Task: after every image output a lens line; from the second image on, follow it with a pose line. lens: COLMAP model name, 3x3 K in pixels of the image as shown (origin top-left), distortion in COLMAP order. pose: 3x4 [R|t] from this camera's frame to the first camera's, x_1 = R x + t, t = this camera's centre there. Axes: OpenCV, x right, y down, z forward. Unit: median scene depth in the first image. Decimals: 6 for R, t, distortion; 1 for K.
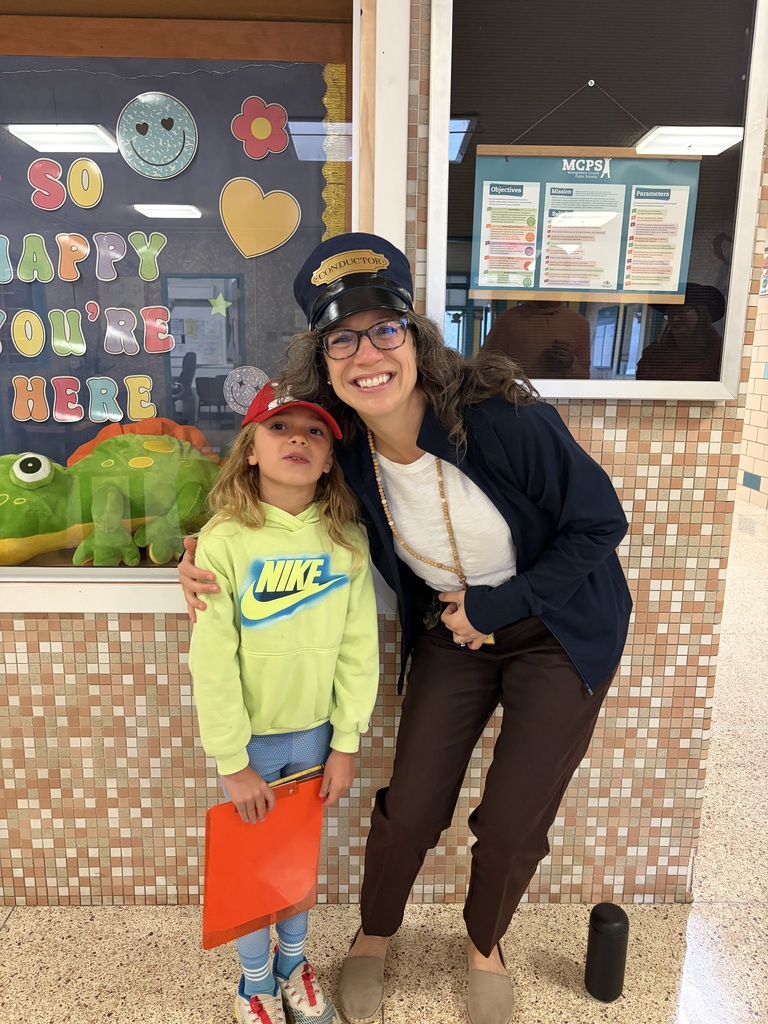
lens RADIAL K [[773.3, 0, 384.9], [0, 773.3, 510.1], [0, 0, 1]] dist [0.018490, 0.005532]
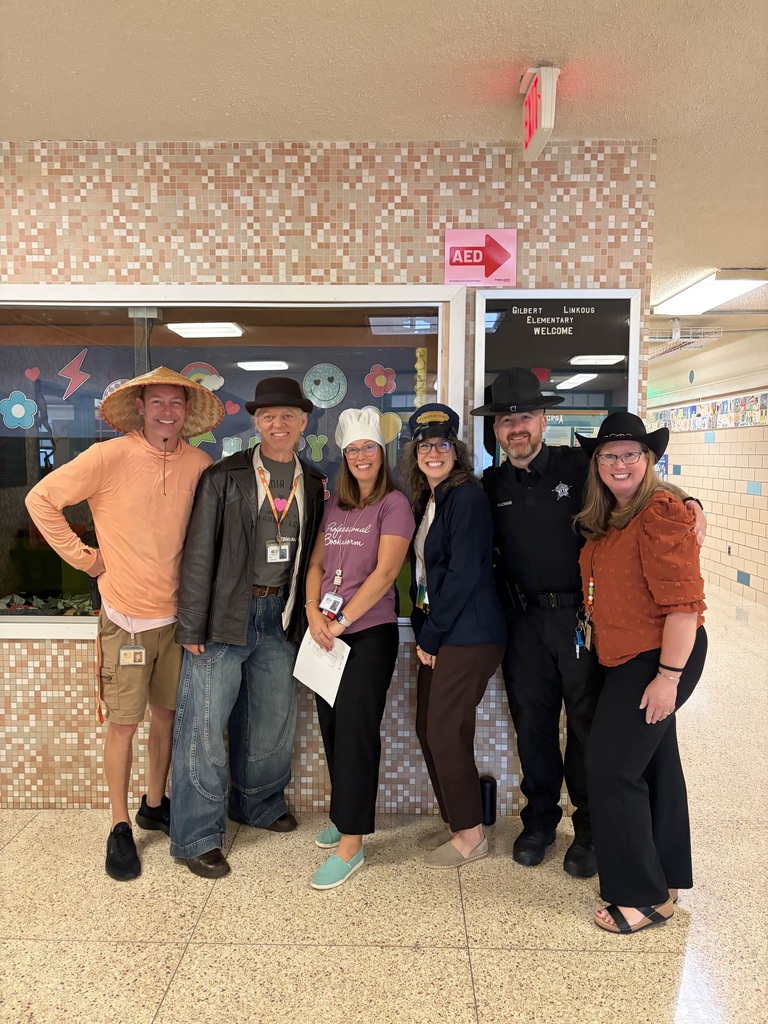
lens RADIAL K [[773.3, 0, 387.8], [0, 773.3, 521.5], [0, 0, 1]] dist [0.018490, 0.005532]
pose [[0.998800, -0.005900, -0.048628, -0.056823], [0.000187, 0.993172, -0.116662, 0.052032], [0.048984, 0.116513, 0.991980, -0.773167]]
